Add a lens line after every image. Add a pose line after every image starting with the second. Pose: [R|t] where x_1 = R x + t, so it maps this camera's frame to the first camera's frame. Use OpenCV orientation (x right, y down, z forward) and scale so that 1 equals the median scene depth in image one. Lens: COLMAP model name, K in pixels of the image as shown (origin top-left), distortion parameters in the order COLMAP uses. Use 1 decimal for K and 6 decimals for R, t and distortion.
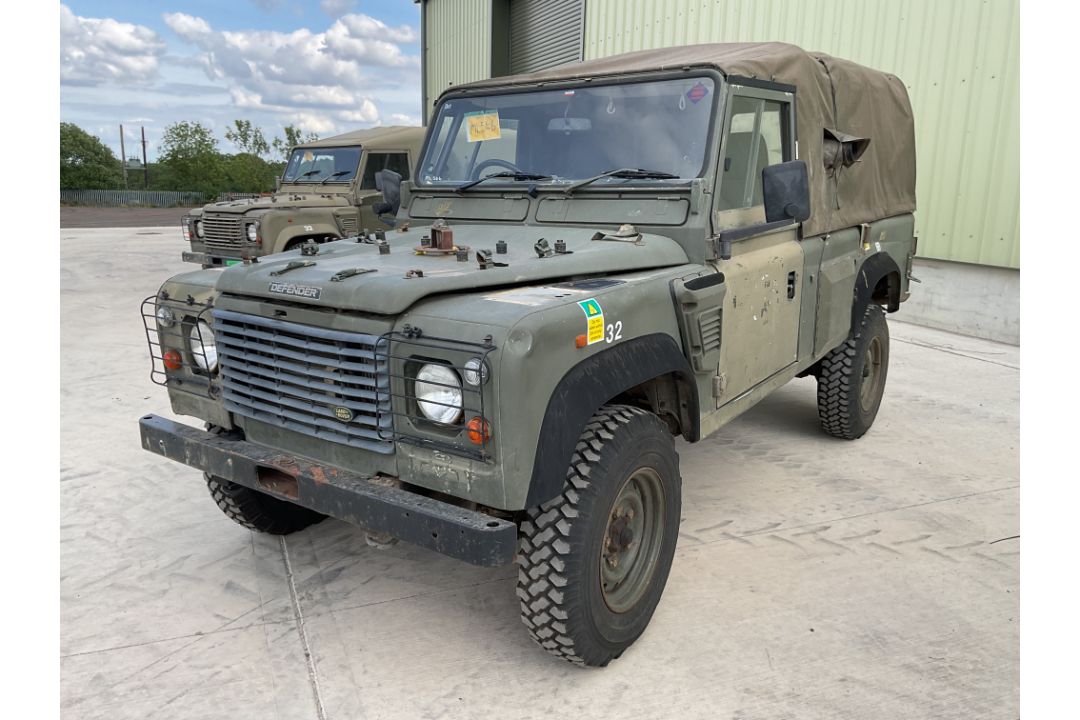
lens RADIAL K [[802.2, 0, 543.7], [0, 802.2, 361.5], [0, 0, 1]] dist [0.063607, -0.113227]
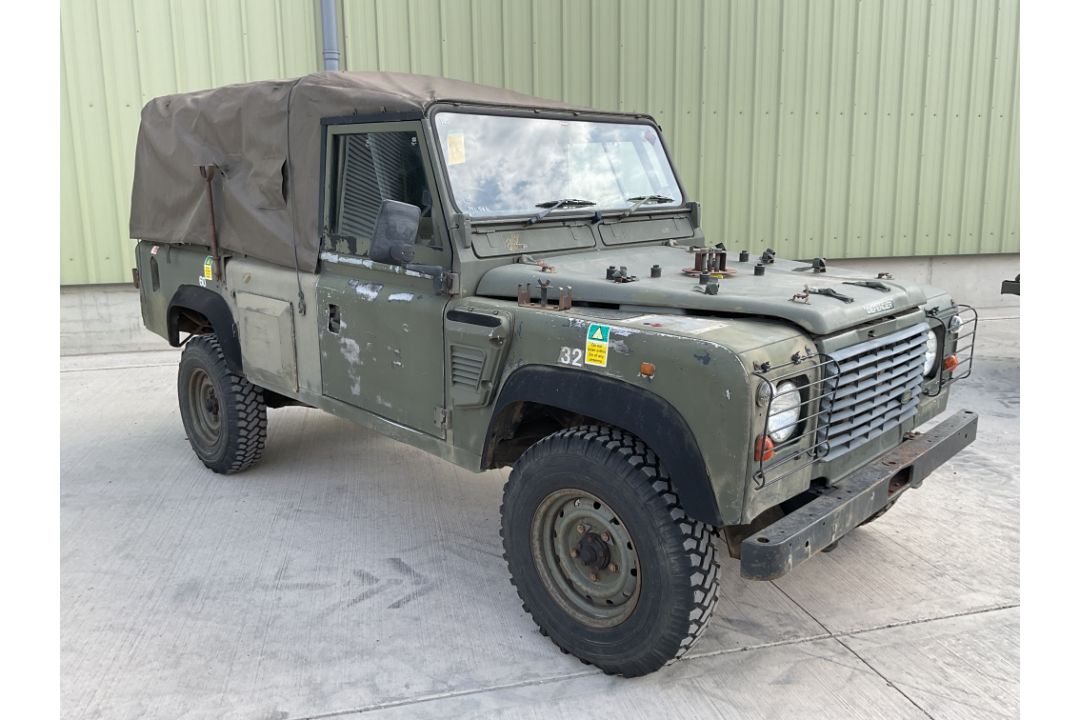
lens RADIAL K [[802.2, 0, 535.3], [0, 802.2, 354.3], [0, 0, 1]] dist [0.063607, -0.113227]
pose [[0.167288, -0.204332, 0.964501, -1.161383], [0.236033, 0.958139, 0.162046, -0.251514], [-0.957237, 0.200546, 0.208515, 0.979304]]
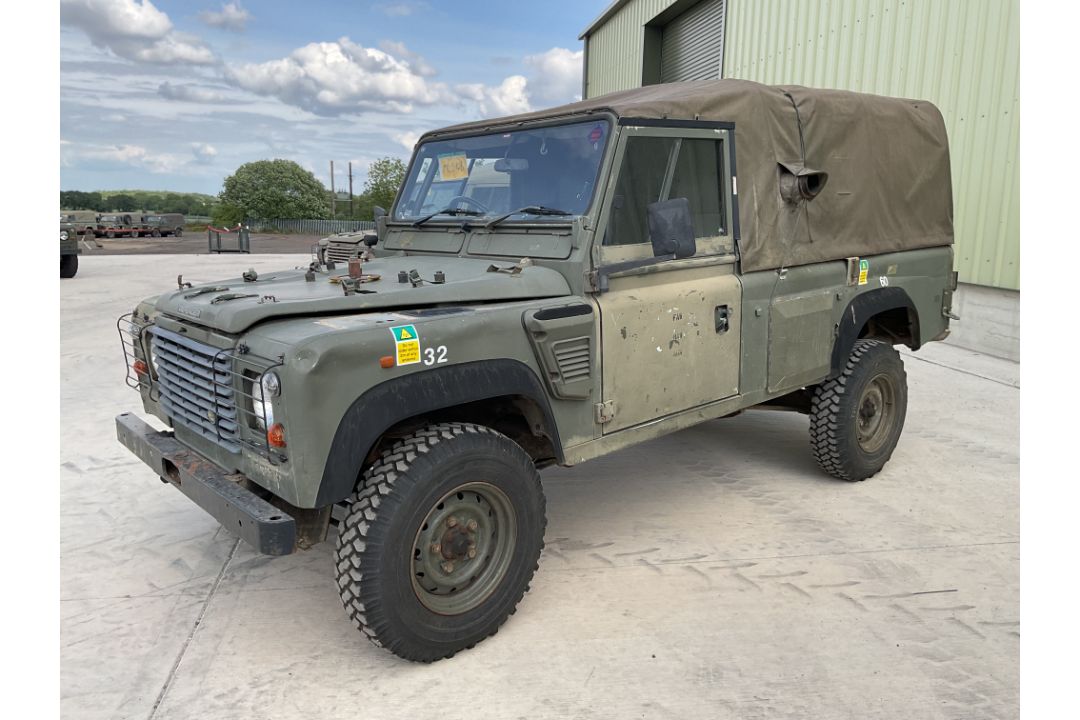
lens RADIAL K [[802.2, 0, 539.8], [0, 802.2, 360.8], [0, 0, 1]] dist [0.063607, -0.113227]
pose [[0.973073, 0.036484, -0.227592, 0.369739], [-0.044232, 0.998599, -0.029035, -0.003094], [0.226214, 0.038320, 0.973324, -0.032141]]
